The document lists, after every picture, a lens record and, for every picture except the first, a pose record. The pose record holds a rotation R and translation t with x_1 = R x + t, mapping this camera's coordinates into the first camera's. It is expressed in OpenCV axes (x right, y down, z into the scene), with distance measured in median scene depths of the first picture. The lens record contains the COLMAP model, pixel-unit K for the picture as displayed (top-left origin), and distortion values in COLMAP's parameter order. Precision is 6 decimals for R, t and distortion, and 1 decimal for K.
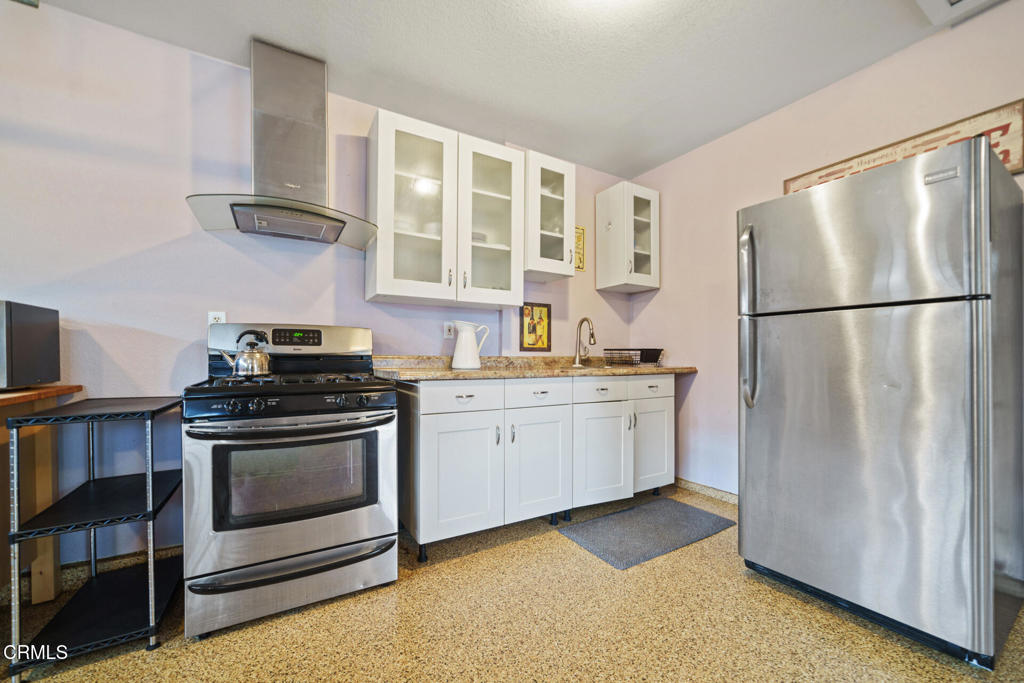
lens RADIAL K [[399.5, 0, 506.3], [0, 399.5, 350.9], [0, 0, 1]] dist [-0.001061, 0.000043]
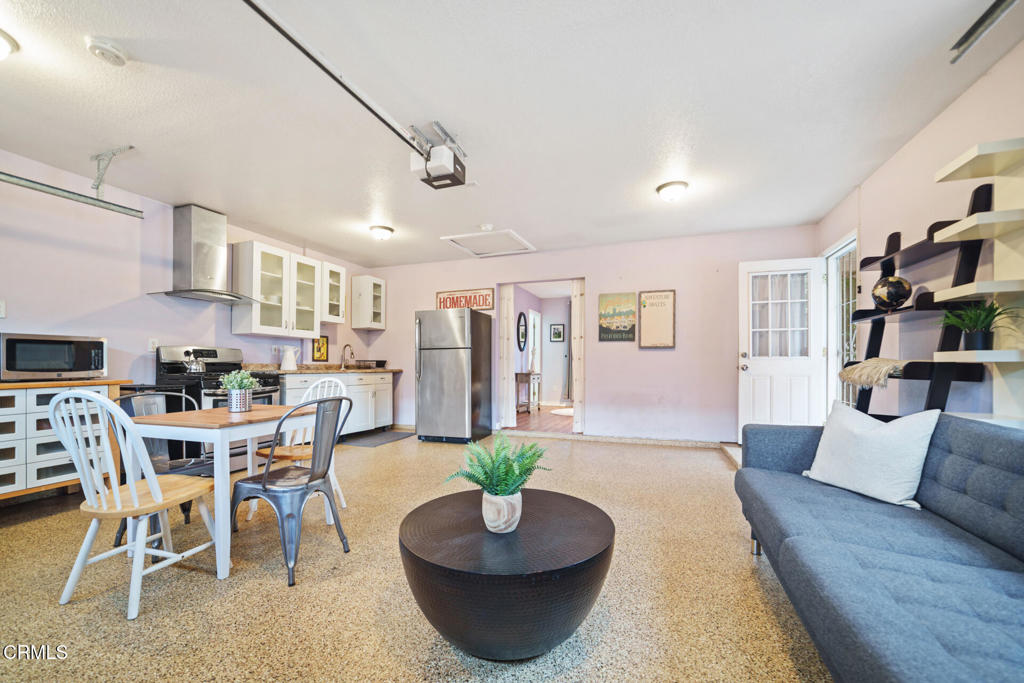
lens RADIAL K [[408.1, 0, 511.2], [0, 408.1, 356.4], [0, 0, 1]] dist [-0.002319, 0.007811]
pose [[0.771247, 0.011639, 0.636429, -0.497267], [-0.002432, 0.999879, -0.015339, 0.004110], [-0.636531, 0.010282, 0.771183, -1.127681]]
